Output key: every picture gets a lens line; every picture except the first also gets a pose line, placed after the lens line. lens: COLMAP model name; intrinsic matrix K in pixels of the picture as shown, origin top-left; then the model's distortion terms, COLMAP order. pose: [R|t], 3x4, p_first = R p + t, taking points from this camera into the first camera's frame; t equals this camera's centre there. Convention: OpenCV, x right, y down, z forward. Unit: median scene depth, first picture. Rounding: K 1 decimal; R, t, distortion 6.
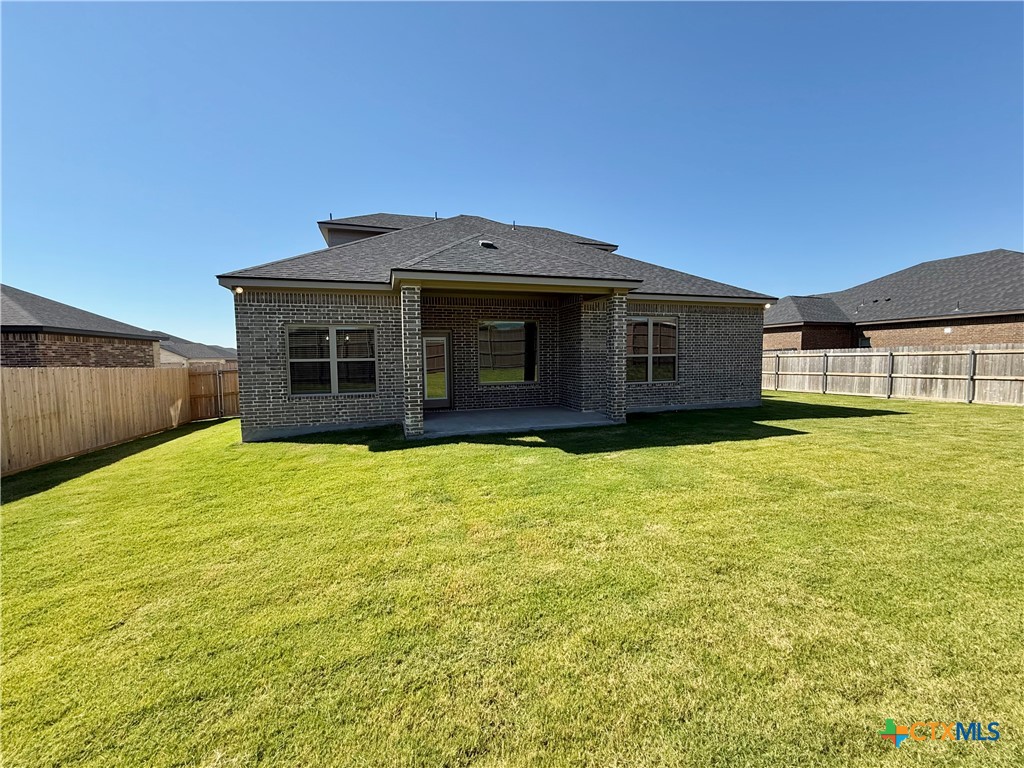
lens RADIAL K [[409.0, 0, 511.6], [0, 409.0, 383.6], [0, 0, 1]] dist [0.002728, -0.000474]
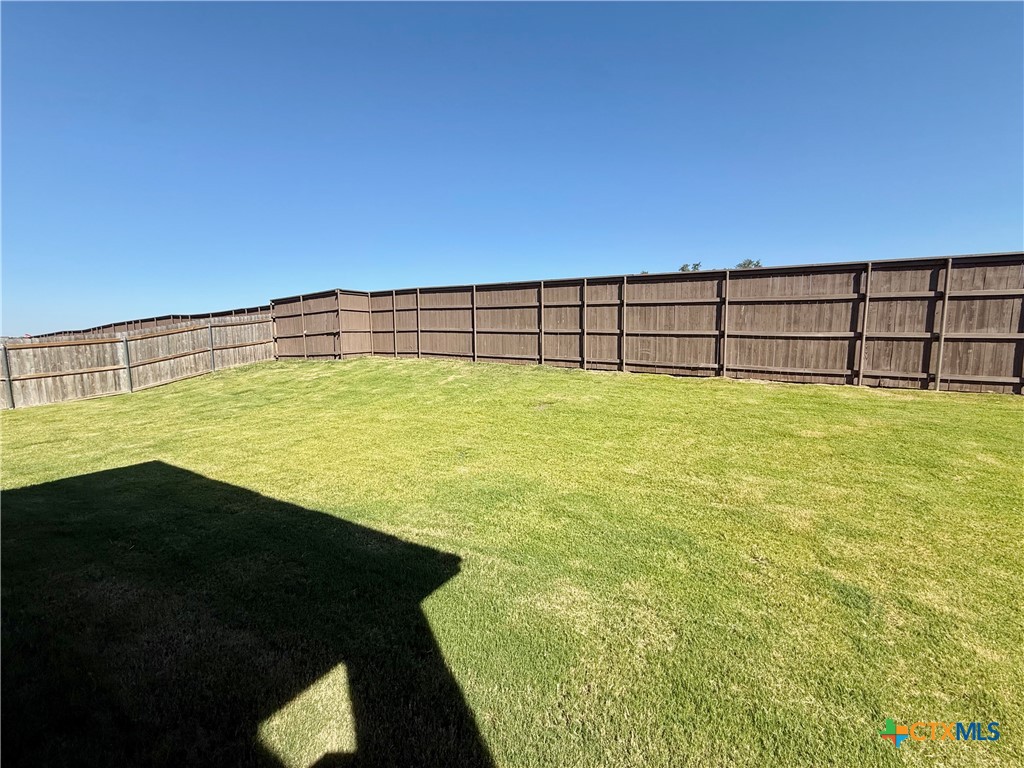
lens RADIAL K [[409.0, 0, 508.7], [0, 409.0, 380.4], [0, 0, 1]] dist [0.002728, -0.000474]
pose [[-0.645782, -0.052769, 0.761696, -0.206403], [0.078059, 0.987819, 0.134614, -0.073392], [-0.759521, 0.146389, -0.633797, 1.280659]]
